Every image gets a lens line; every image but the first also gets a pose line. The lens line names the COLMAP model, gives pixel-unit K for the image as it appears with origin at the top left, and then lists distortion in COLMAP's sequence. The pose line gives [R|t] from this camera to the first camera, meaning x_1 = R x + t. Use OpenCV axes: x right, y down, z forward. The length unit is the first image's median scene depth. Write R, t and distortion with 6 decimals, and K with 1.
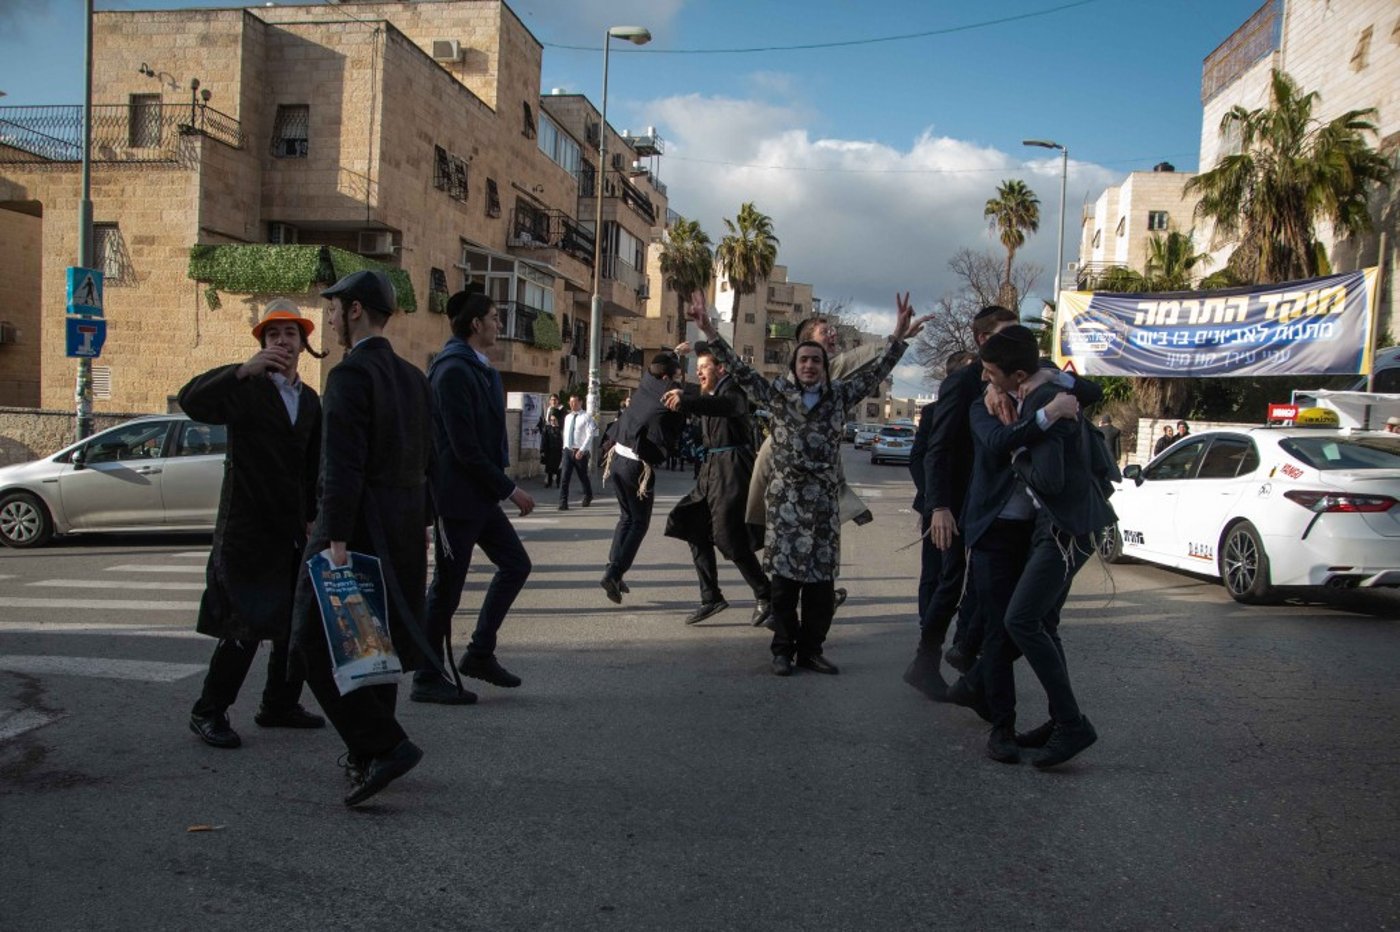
lens RADIAL K [[1377.5, 0, 698.4], [0, 1377.5, 467.2], [0, 0, 1]] dist [-0.012355, -0.001310]
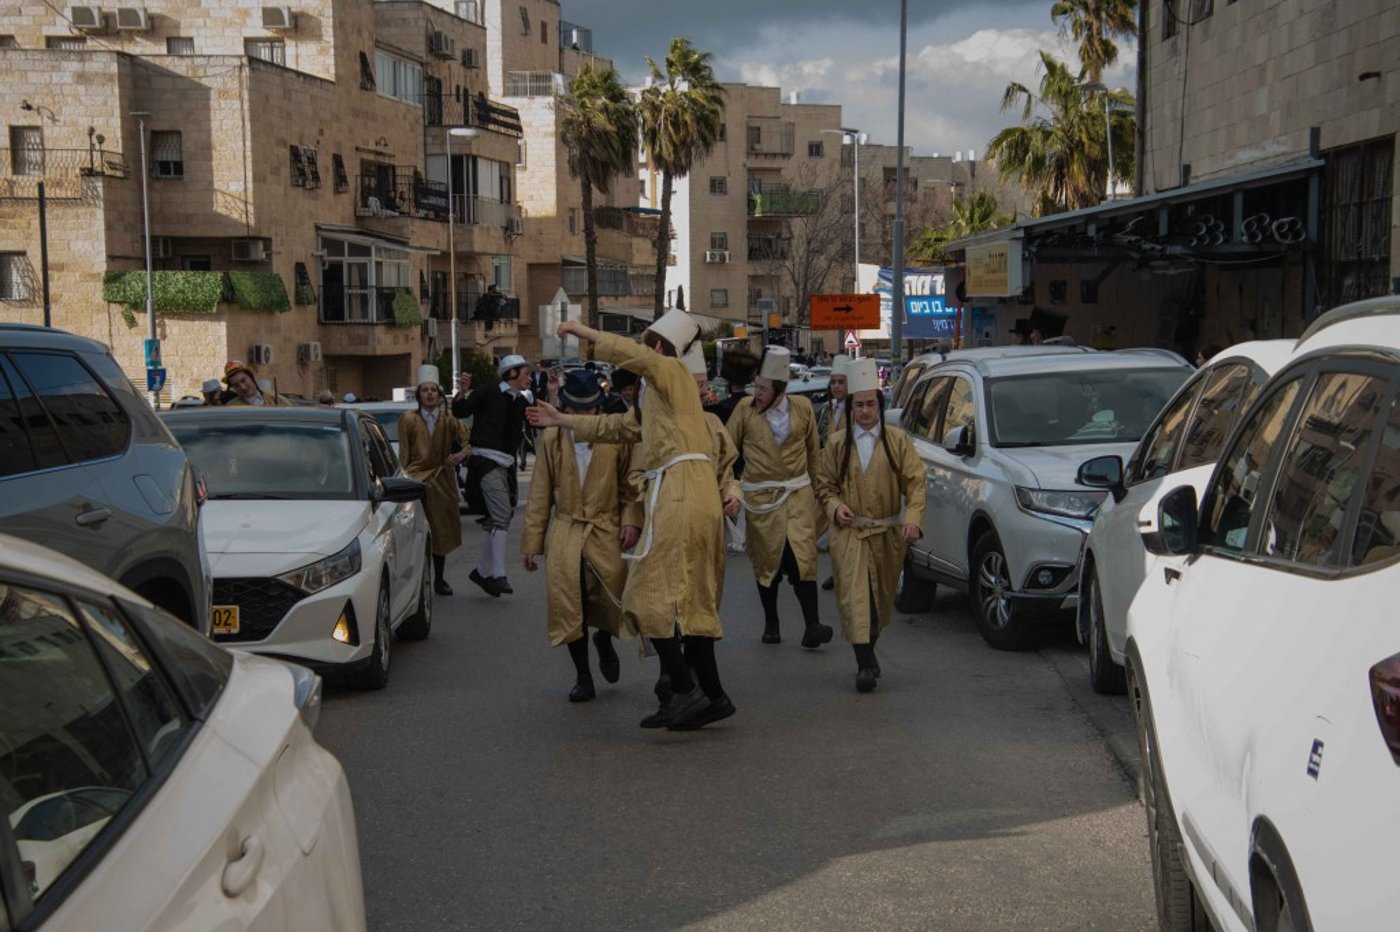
lens RADIAL K [[2631.2, 0, 699.7], [0, 2631.2, 507.1], [0, 0, 1]] dist [0.323519, 1.356346]
pose [[0.998059, -0.061671, 0.008602, 0.082298], [0.061450, 0.997822, 0.023969, 0.011298], [-0.010061, -0.023394, 0.999676, -0.993860]]
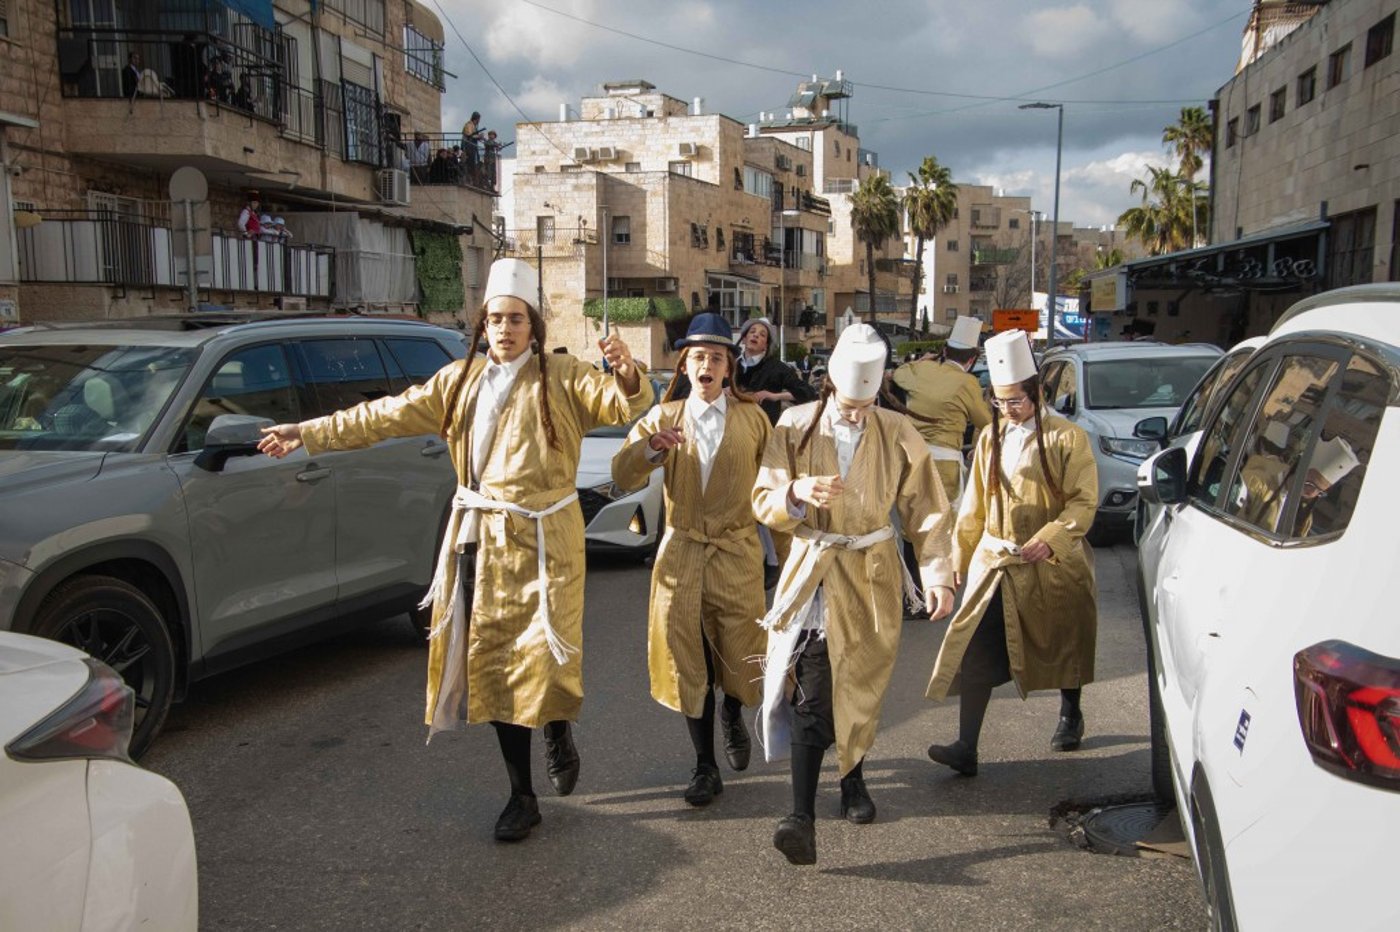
lens RADIAL K [[1560.4, 0, 699.8], [0, 1560.4, 513.4], [0, 0, 1]] dist [0.012967, 0.288257]
pose [[0.988827, -0.038363, -0.144048, 0.091426], [0.047959, 0.996813, 0.063746, 0.011369], [0.141143, -0.069942, 0.987515, -0.963851]]
